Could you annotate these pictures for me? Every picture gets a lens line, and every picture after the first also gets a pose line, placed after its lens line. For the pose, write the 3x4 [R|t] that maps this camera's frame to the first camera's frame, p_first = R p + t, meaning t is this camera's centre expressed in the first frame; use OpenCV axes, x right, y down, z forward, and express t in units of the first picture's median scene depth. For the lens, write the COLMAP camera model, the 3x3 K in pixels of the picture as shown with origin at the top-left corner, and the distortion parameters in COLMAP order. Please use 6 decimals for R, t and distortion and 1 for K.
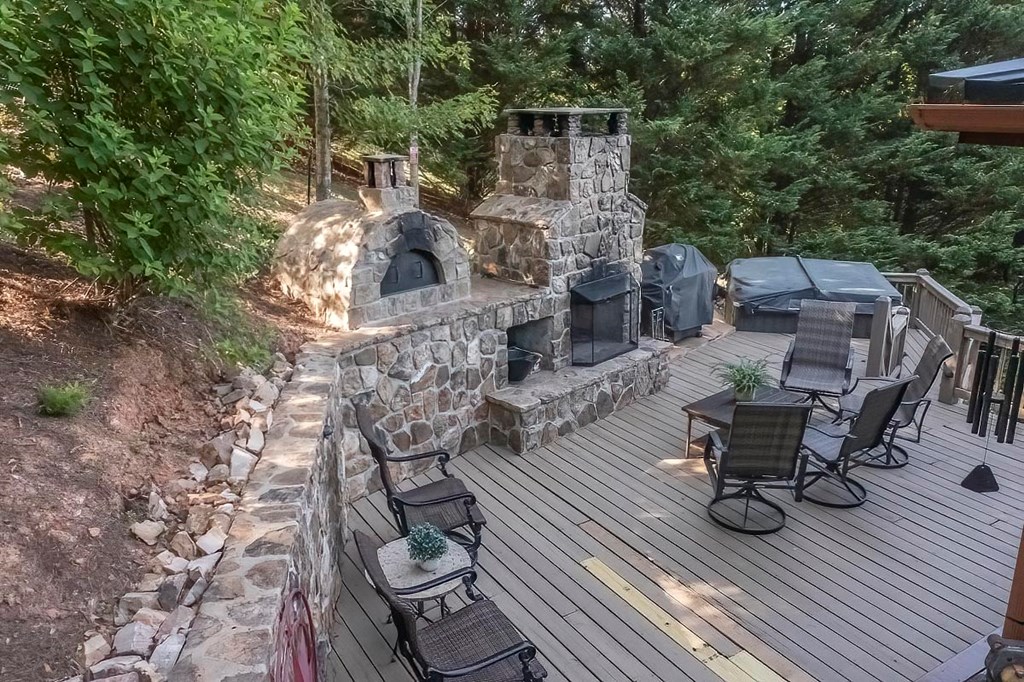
lens RADIAL K [[827.9, 0, 512.0], [0, 827.9, 341.0], [0, 0, 1]] dist [0.006117, 0.014488]
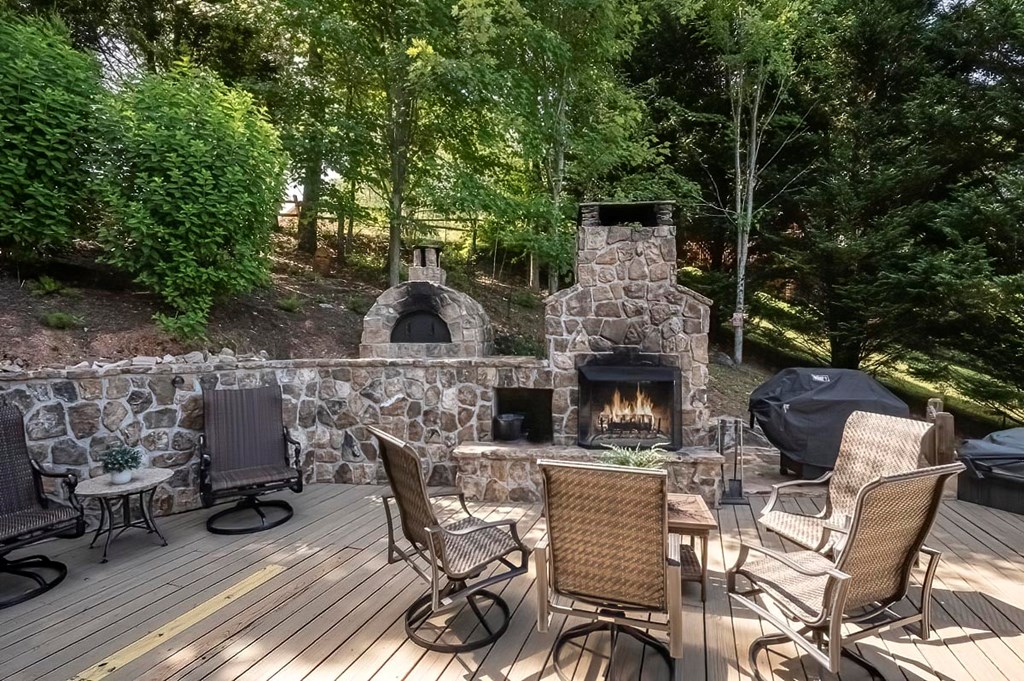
lens RADIAL K [[827.9, 0, 512.0], [0, 827.9, 340.5], [0, 0, 1]] dist [0.006117, 0.014488]
pose [[0.565832, 0.004533, -0.824508, 0.944339], [-0.248546, 0.954408, -0.165321, 0.103926], [0.786167, 0.298472, 0.541161, 0.393334]]
